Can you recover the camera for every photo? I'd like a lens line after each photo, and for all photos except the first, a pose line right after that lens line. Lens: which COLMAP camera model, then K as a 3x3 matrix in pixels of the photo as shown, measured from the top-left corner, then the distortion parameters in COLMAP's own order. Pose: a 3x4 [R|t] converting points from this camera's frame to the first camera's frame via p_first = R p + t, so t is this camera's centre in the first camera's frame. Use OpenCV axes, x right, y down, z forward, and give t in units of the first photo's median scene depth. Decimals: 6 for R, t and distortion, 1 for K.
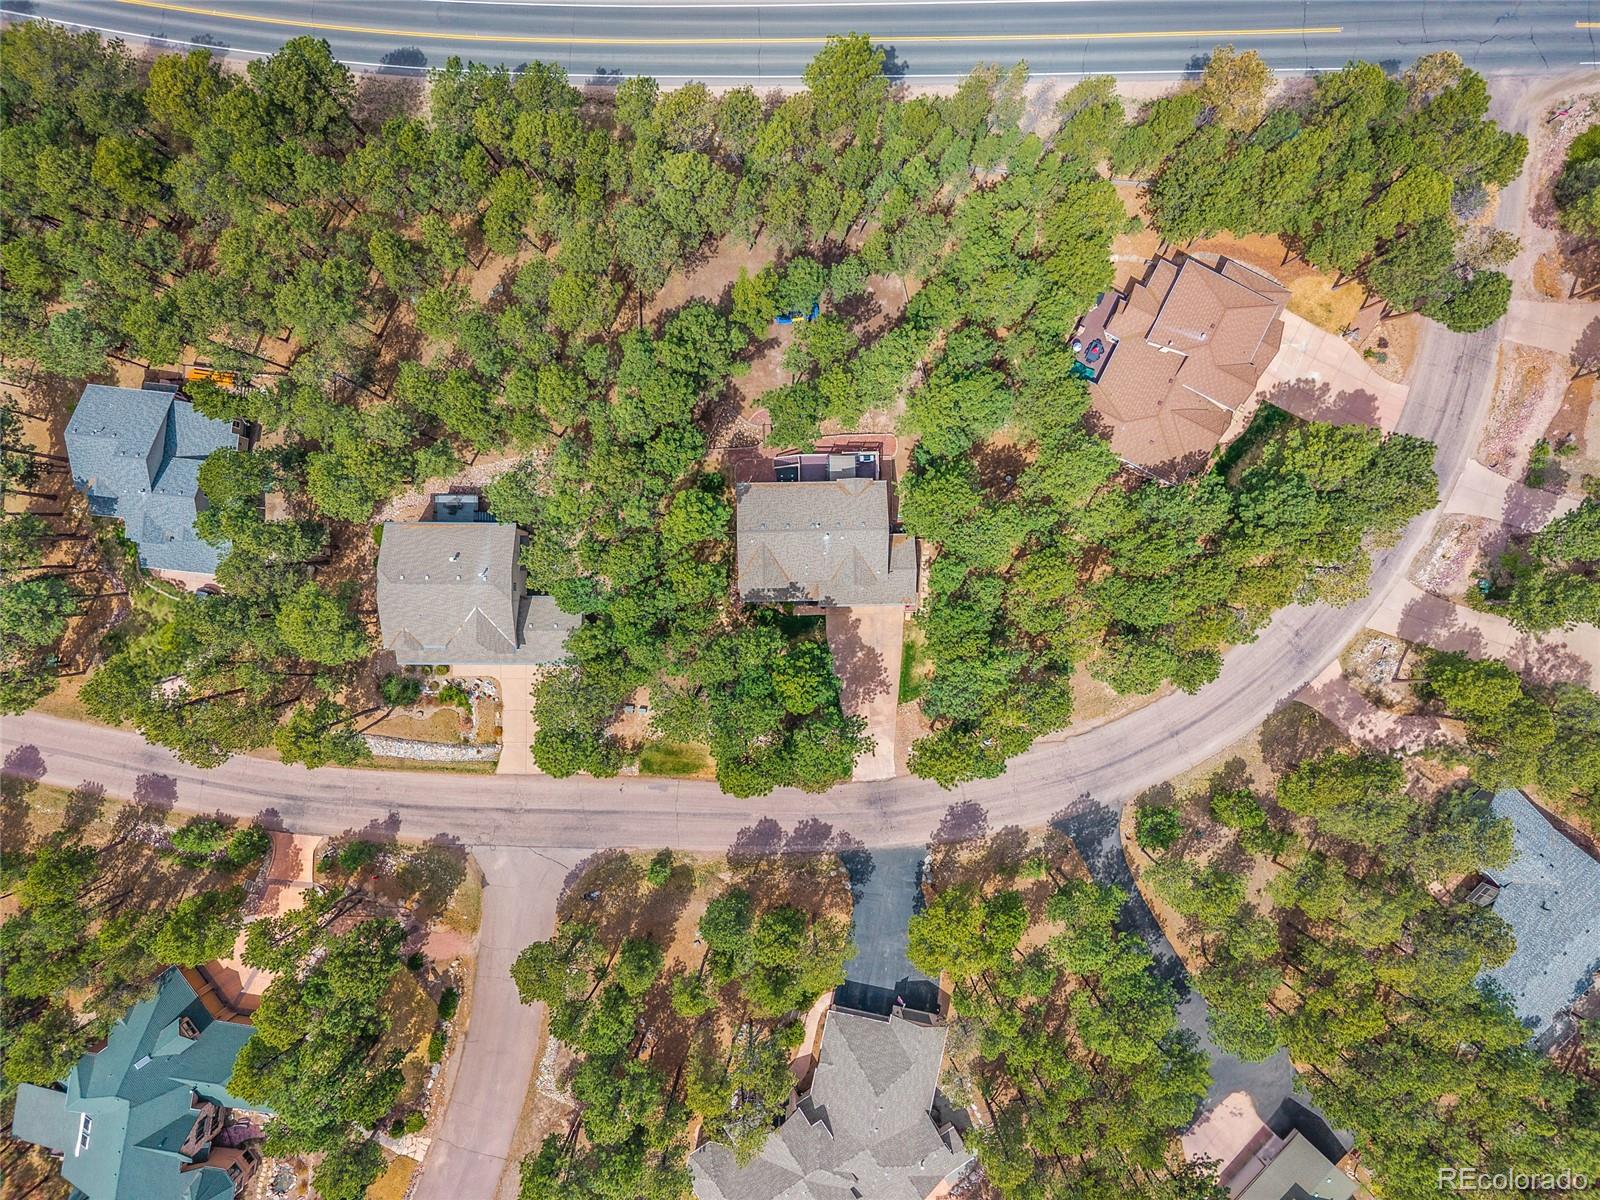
lens RADIAL K [[1130.4, 0, 800.0], [0, 1130.4, 600.0], [0, 0, 1]] dist [0.057501, -0.000647]
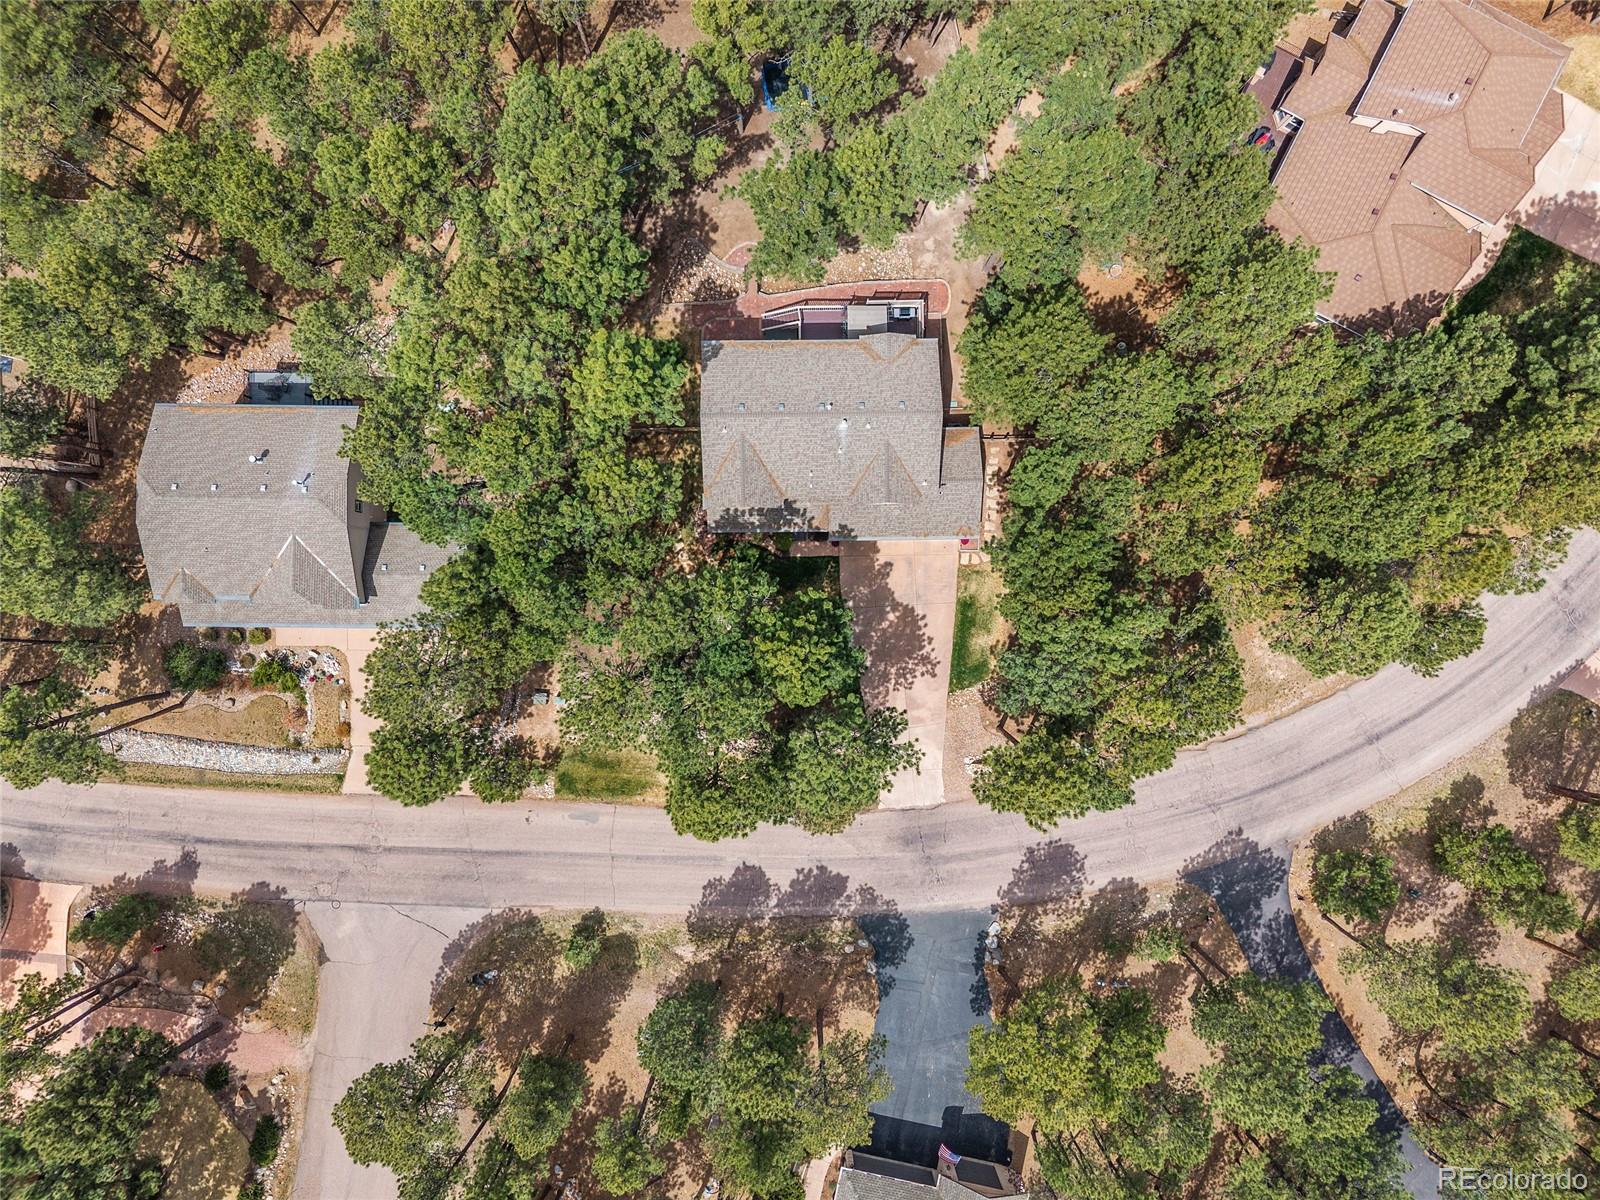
lens RADIAL K [[1105.9, 0, 800.0], [0, 1105.9, 600.0], [0, 0, 1]] dist [-0.003466, 0.042844]
pose [[0.999974, 0.004249, -0.005860, 0.003783], [-0.004244, 0.999991, 0.000975, 0.038970], [0.005864, -0.000950, 0.999982, 0.363737]]
